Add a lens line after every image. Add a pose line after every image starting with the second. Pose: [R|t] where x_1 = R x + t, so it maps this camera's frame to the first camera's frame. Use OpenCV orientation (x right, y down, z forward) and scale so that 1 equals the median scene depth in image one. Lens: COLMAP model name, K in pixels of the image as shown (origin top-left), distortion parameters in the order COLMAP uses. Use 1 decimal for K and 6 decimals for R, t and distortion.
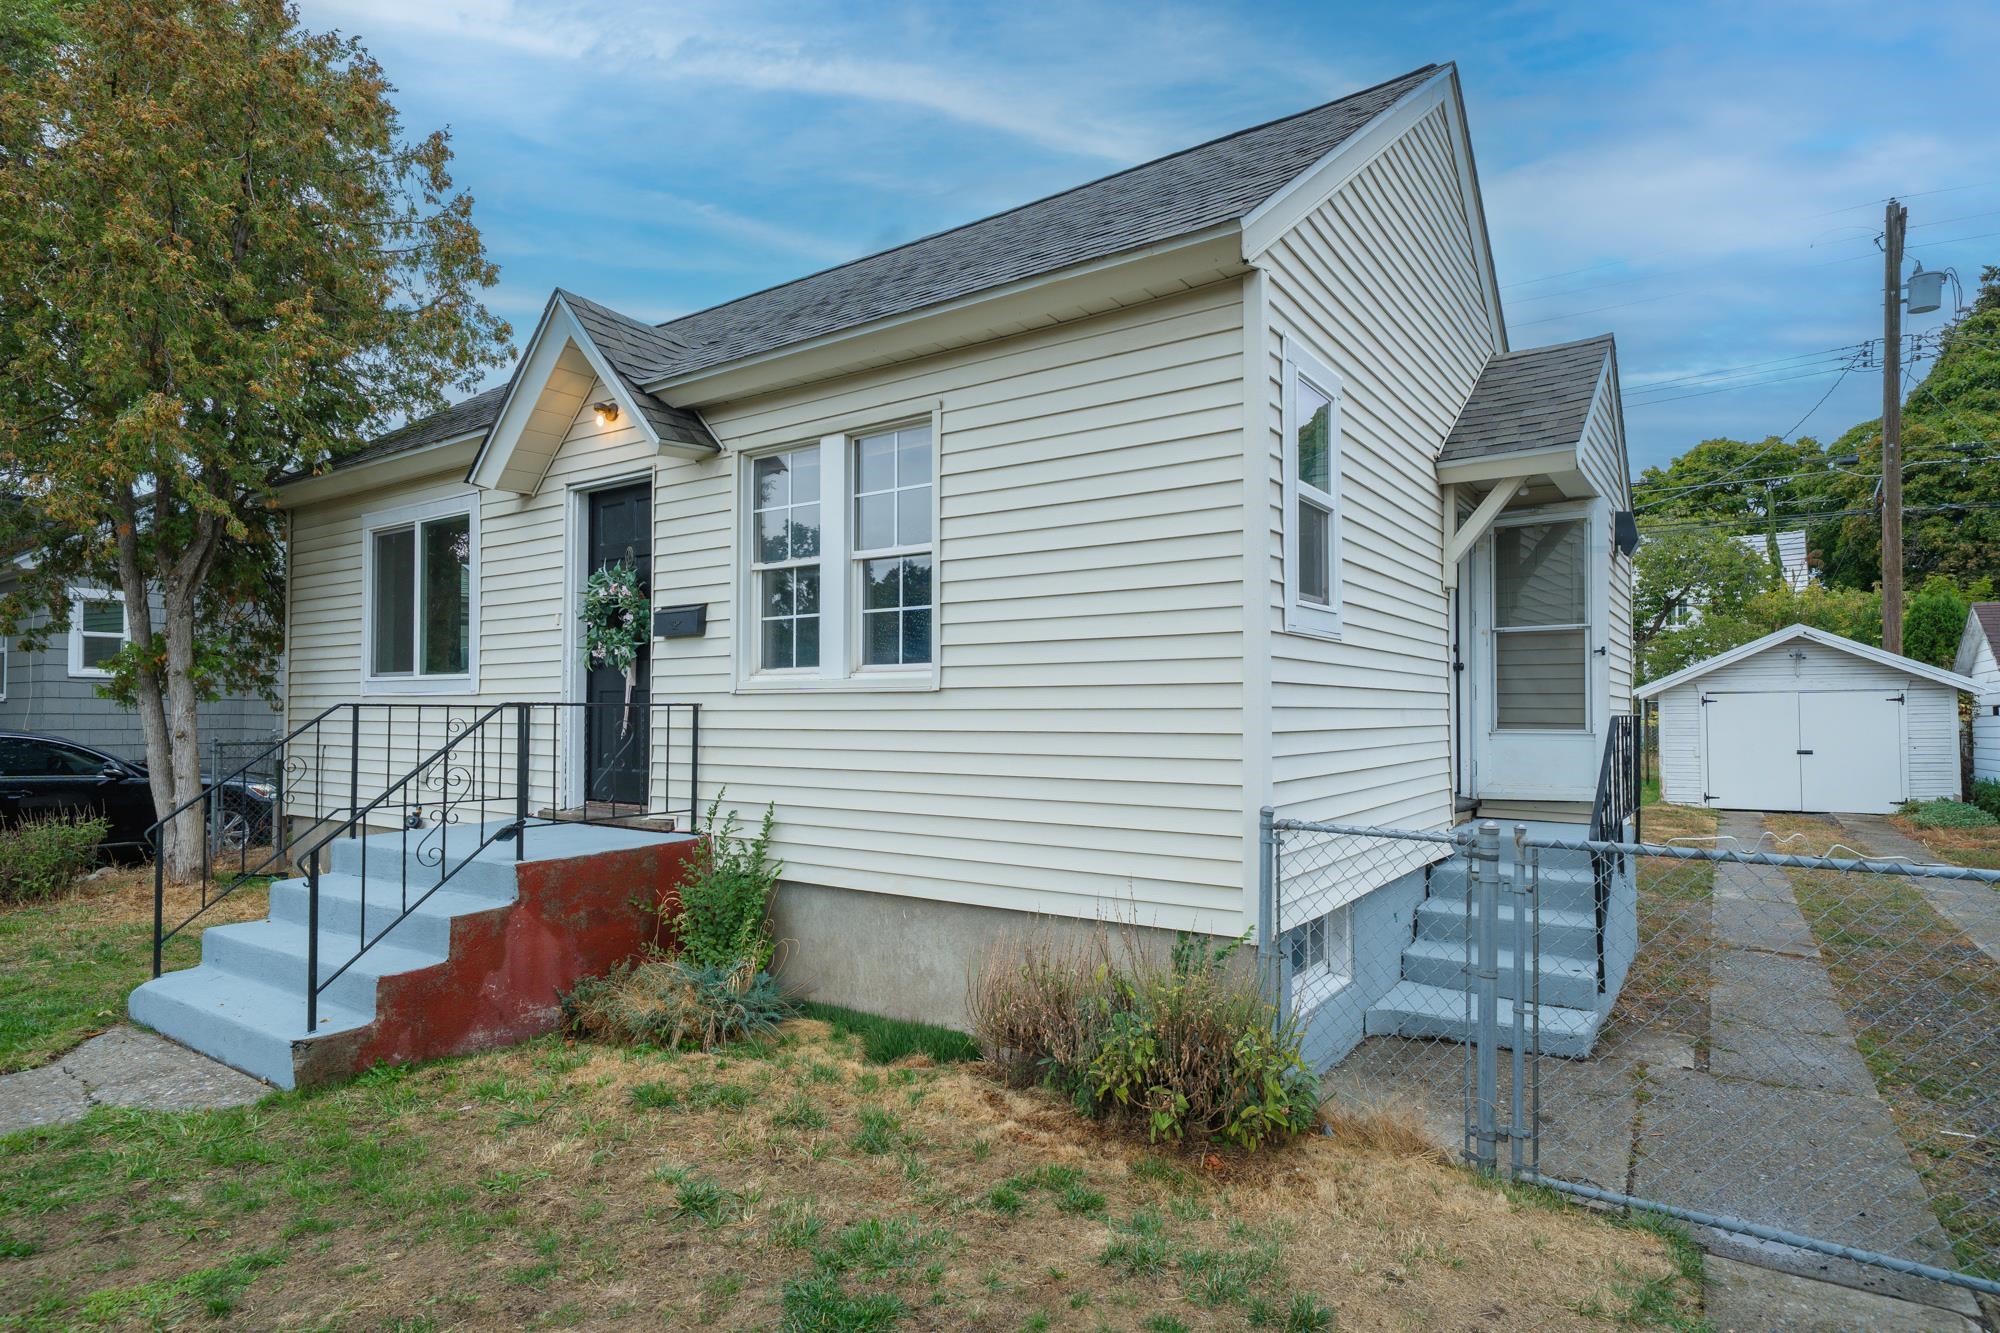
lens RADIAL K [[1036.2, 0, 973.9], [0, 1036.2, 704.8], [0, 0, 1]] dist [-0.002284, -0.003128]
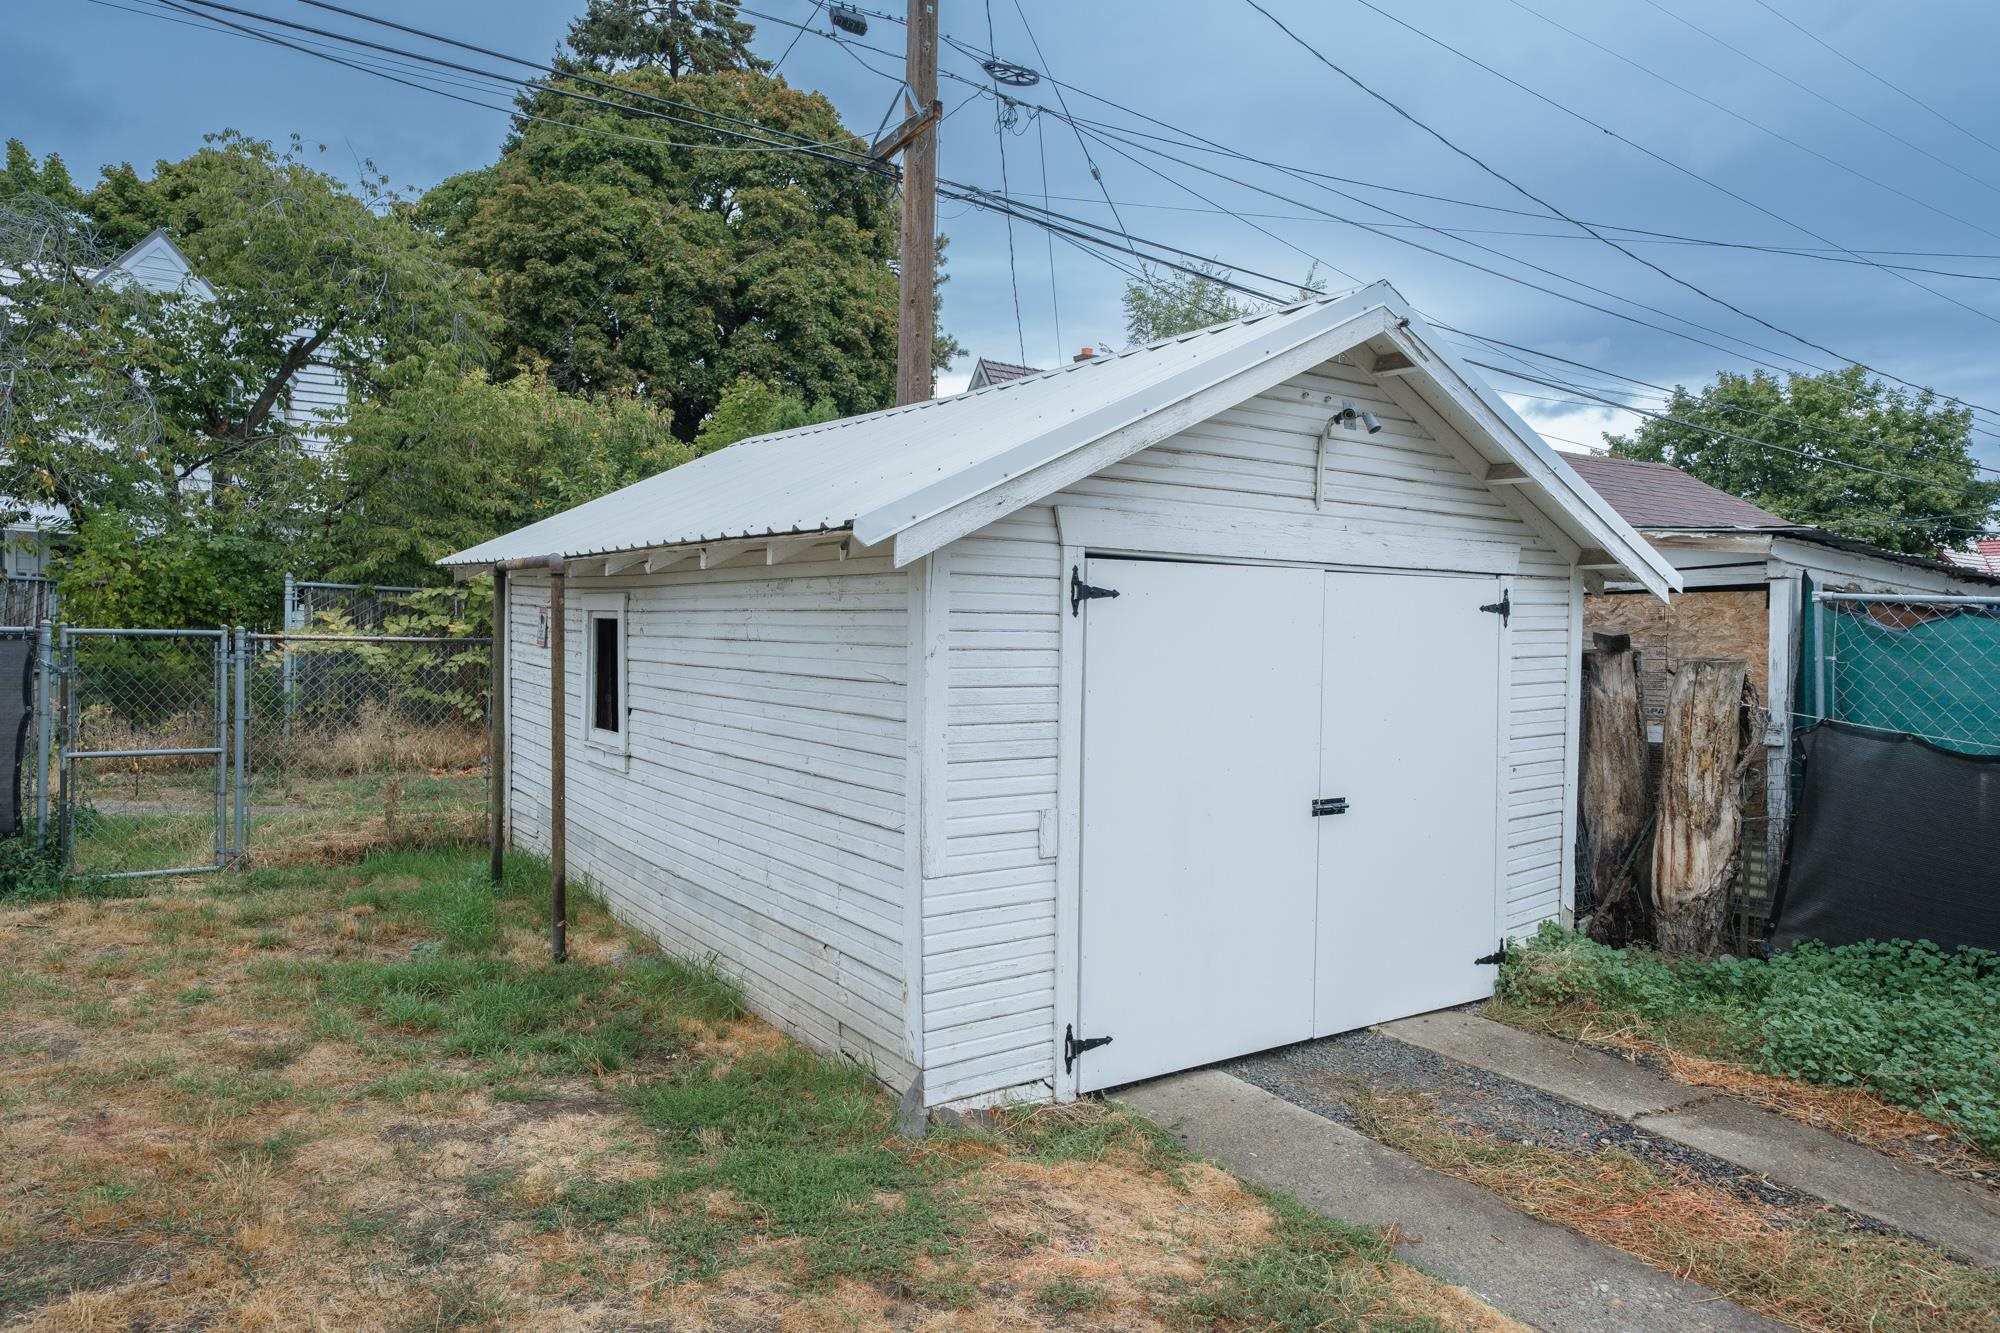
lens RADIAL K [[1272.8, 0, 923.2], [0, 1272.8, 649.5], [0, 0, 1]] dist [0.045102, 0.001953]
pose [[0.374170, -0.012928, 0.927270, 1.231516], [-0.032403, 0.999110, 0.027005, 0.005985], [-0.926794, -0.040150, 0.373418, 2.523010]]
